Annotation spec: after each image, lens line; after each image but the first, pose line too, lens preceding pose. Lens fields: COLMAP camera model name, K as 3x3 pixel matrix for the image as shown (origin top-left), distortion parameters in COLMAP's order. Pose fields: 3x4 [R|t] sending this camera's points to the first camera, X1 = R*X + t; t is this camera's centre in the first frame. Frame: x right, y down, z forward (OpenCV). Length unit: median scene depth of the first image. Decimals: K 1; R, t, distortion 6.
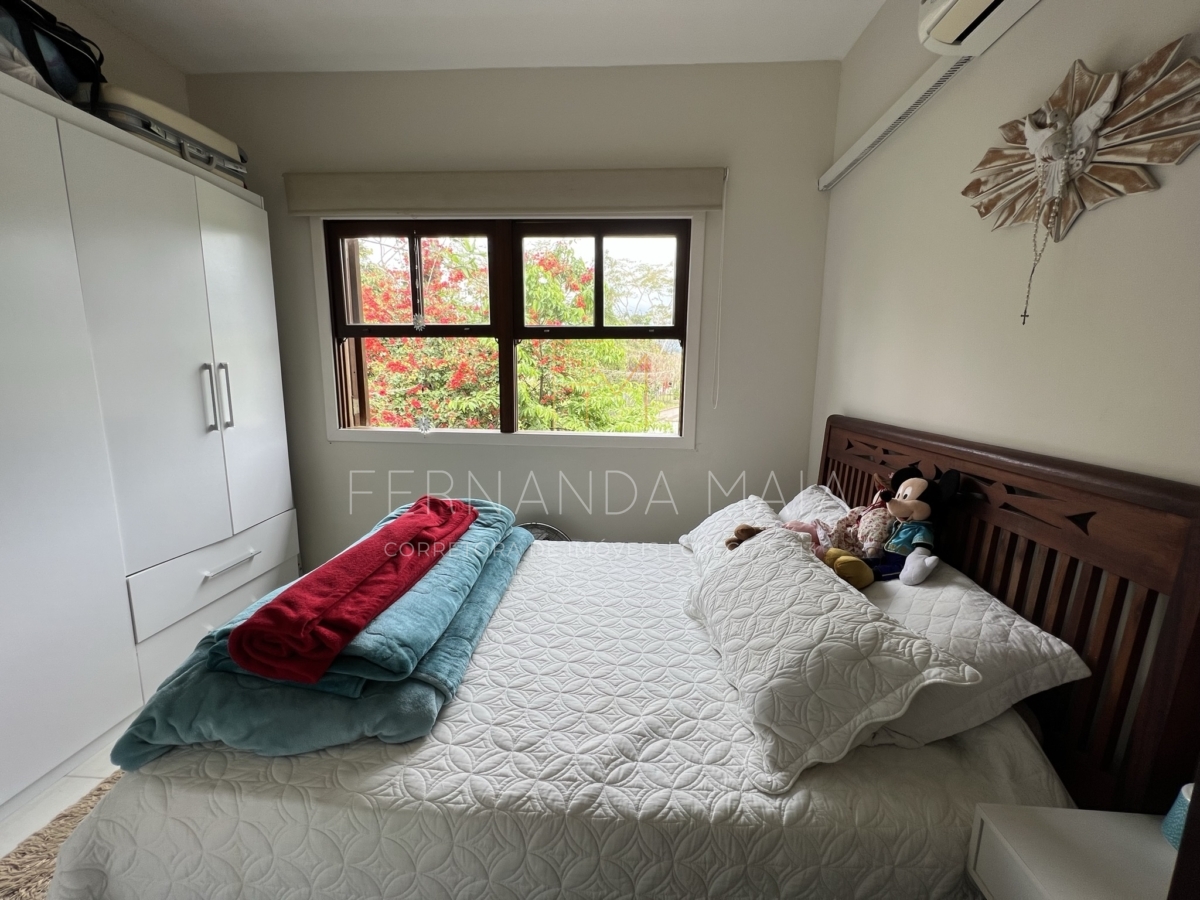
lens RADIAL K [[484.3, 0, 600.0], [0, 484.3, 450.0], [0, 0, 1]] dist [0.000405, 0.000001]
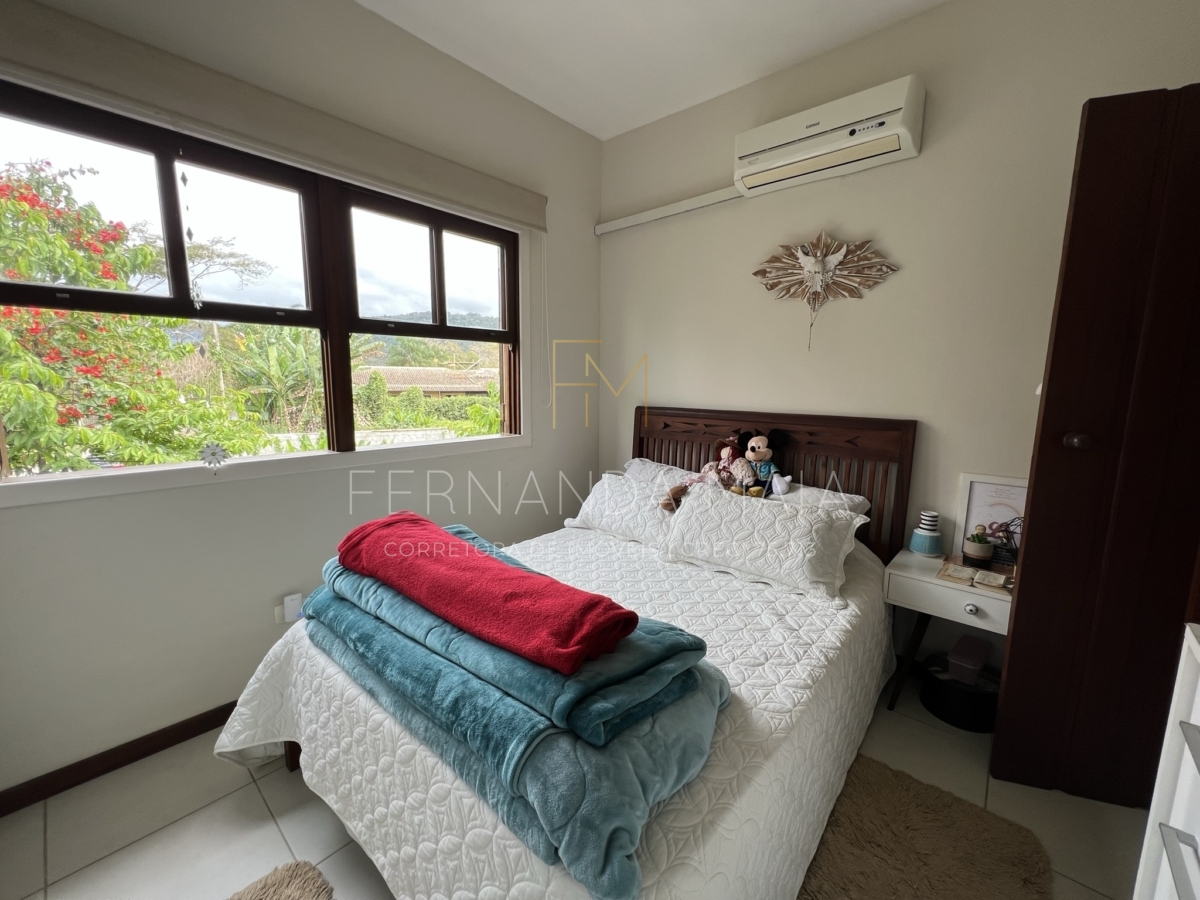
lens RADIAL K [[486.0, 0, 600.0], [0, 486.0, 450.0], [0, 0, 1]] dist [-0.002926, 0.000431]
pose [[0.617260, -0.118700, 0.777753, -1.157734], [0.123237, 0.990938, 0.053430, -0.062358], [-0.777047, 0.062867, 0.626295, 0.400022]]
